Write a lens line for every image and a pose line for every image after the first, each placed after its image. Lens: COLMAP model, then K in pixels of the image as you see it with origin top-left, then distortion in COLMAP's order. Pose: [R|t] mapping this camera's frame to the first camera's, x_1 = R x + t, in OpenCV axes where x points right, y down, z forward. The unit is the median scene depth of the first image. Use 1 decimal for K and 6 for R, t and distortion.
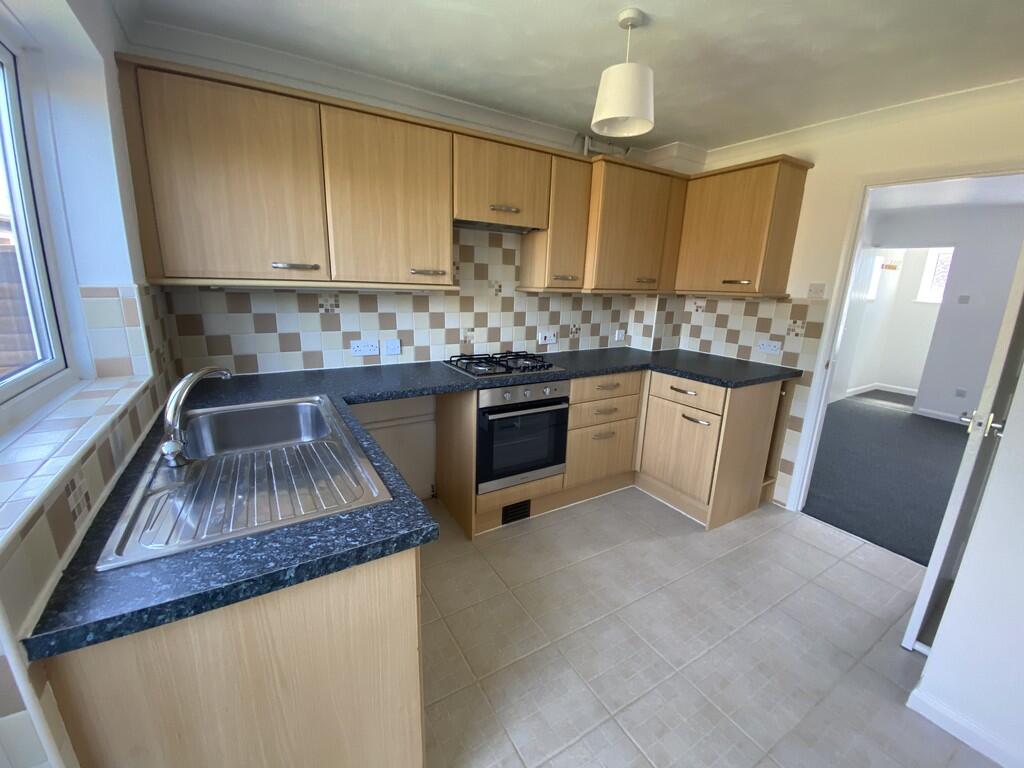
lens RADIAL K [[418.7, 0, 512.0], [0, 418.7, 384.0], [0, 0, 1]] dist [0.000038, -0.000045]
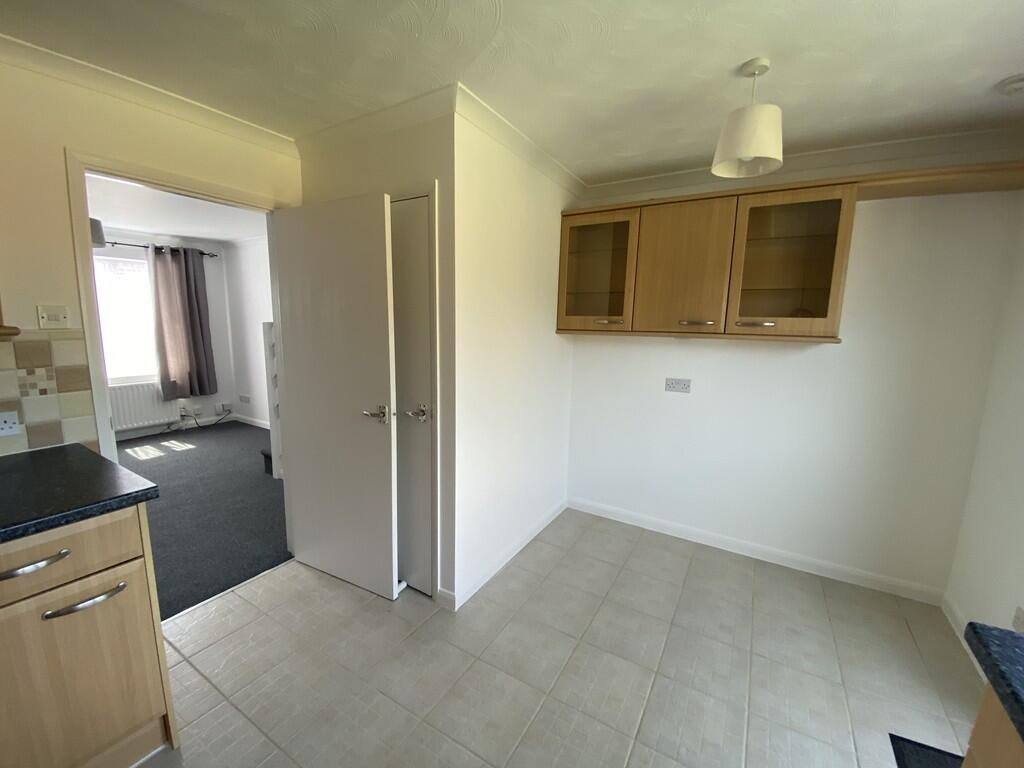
lens RADIAL K [[418.7, 0, 512.0], [0, 418.7, 384.0], [0, 0, 1]] dist [0.000038, -0.000045]
pose [[-0.460902, -0.174133, 0.870199, -0.134039], [0.186913, 0.939518, 0.287003, -0.173727], [-0.867544, 0.294931, -0.400478, 0.660792]]
